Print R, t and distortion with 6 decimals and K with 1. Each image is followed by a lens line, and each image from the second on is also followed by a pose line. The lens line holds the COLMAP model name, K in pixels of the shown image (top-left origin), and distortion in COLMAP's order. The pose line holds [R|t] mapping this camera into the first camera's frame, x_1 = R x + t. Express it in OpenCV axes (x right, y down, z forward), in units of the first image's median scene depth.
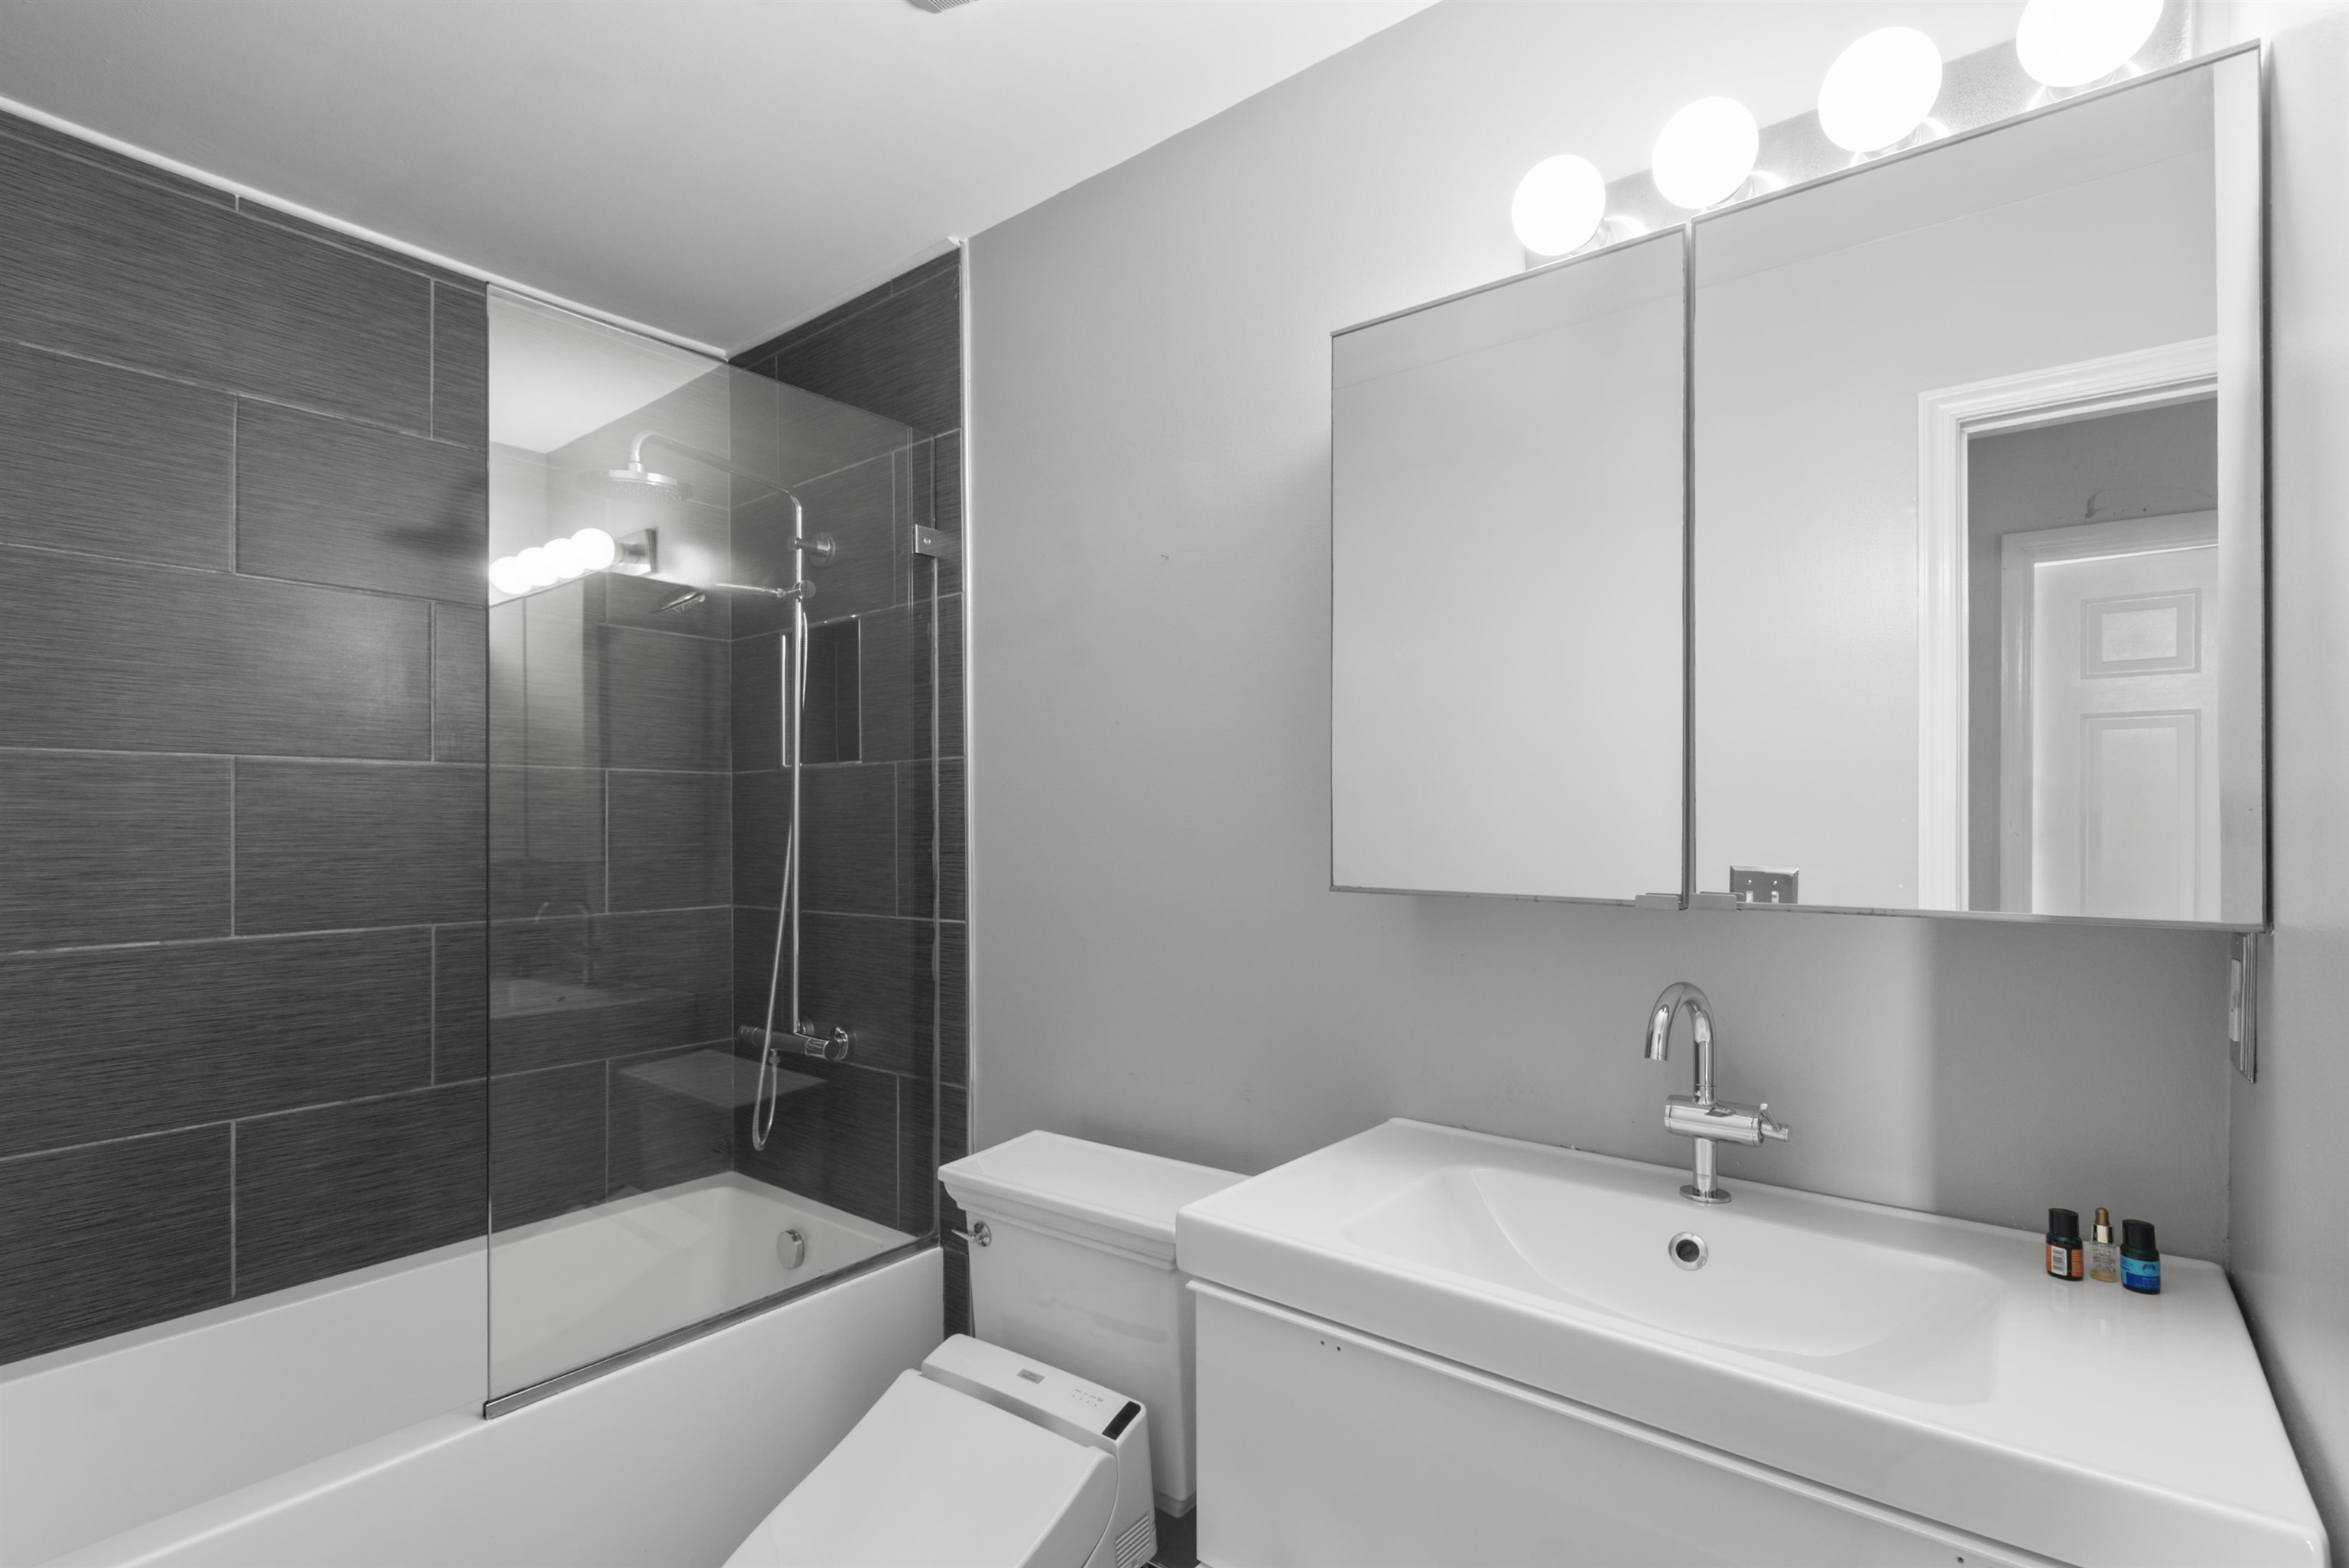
lens RADIAL K [[1080.8, 0, 1177.6], [0, 1080.8, 800.9], [0, 0, 1]] dist [0.001597, 0.001529]
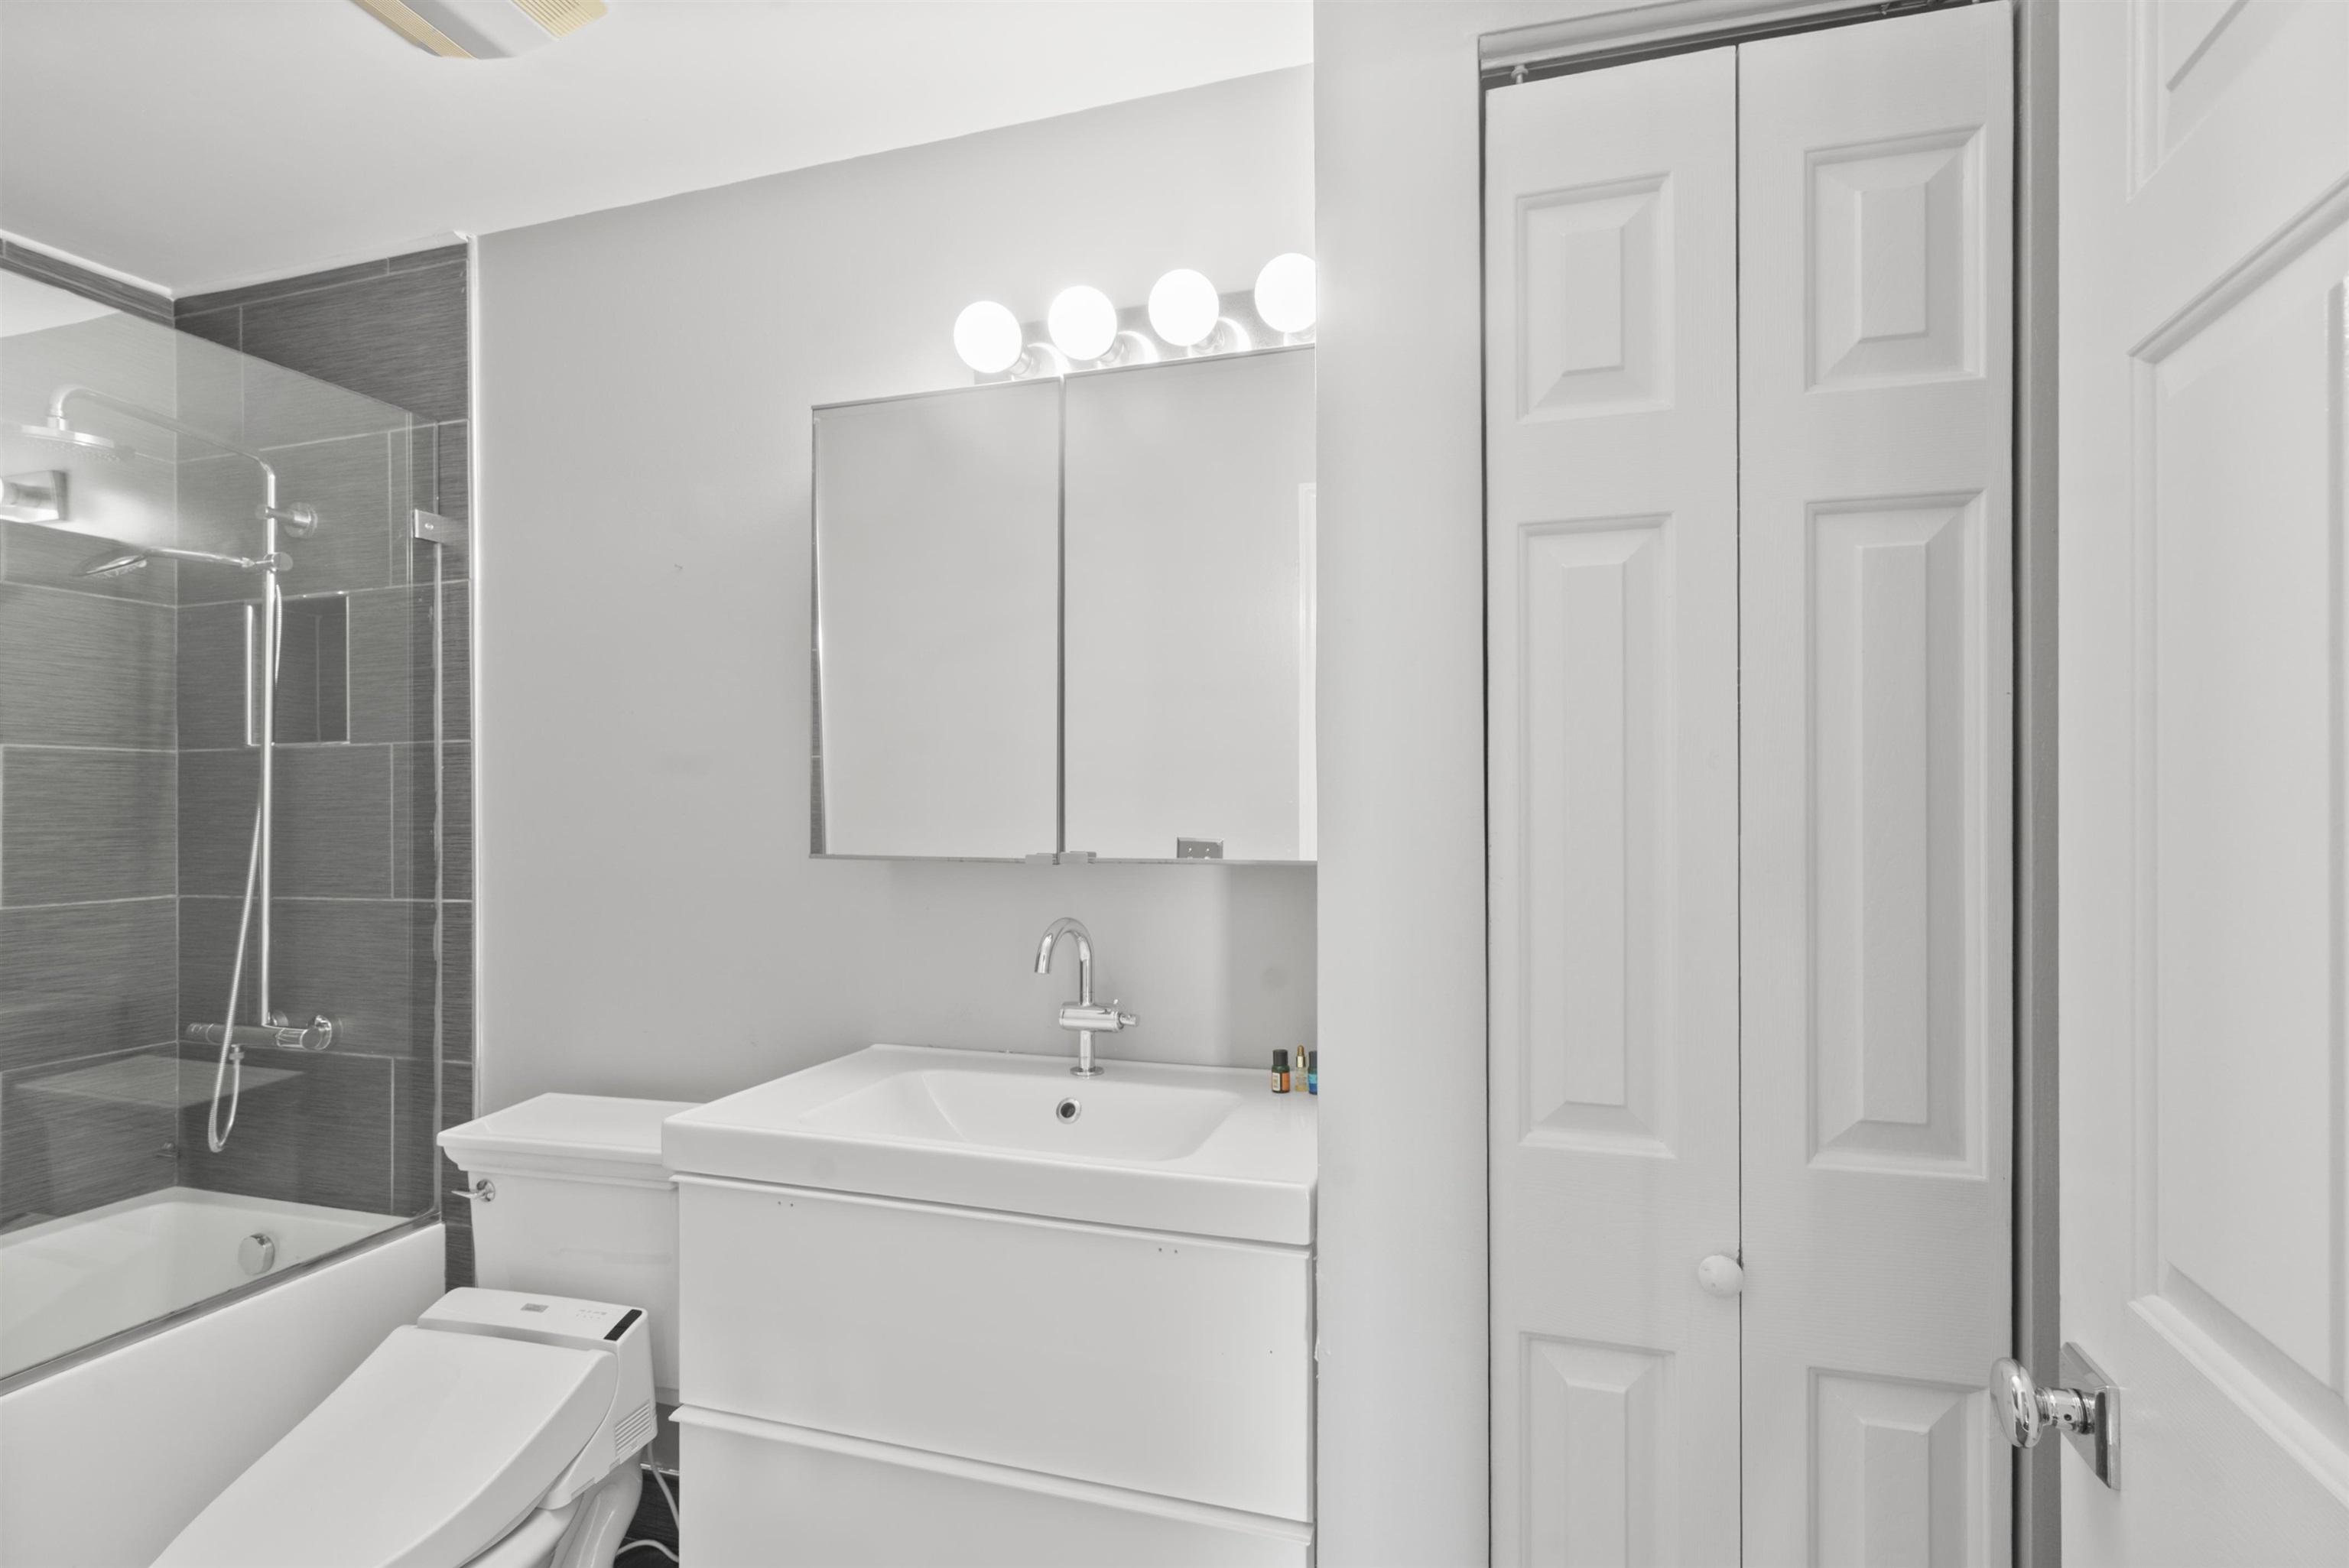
lens RADIAL K [[1080.8, 0, 1170.3], [0, 1080.8, 784.5], [0, 0, 1]] dist [0.001597, 0.001529]
pose [[0.933495, 0.003709, 0.358572, 0.054430], [-0.004509, 0.999989, 0.001394, -0.003106], [-0.358563, -0.002918, 0.933501, -0.197698]]
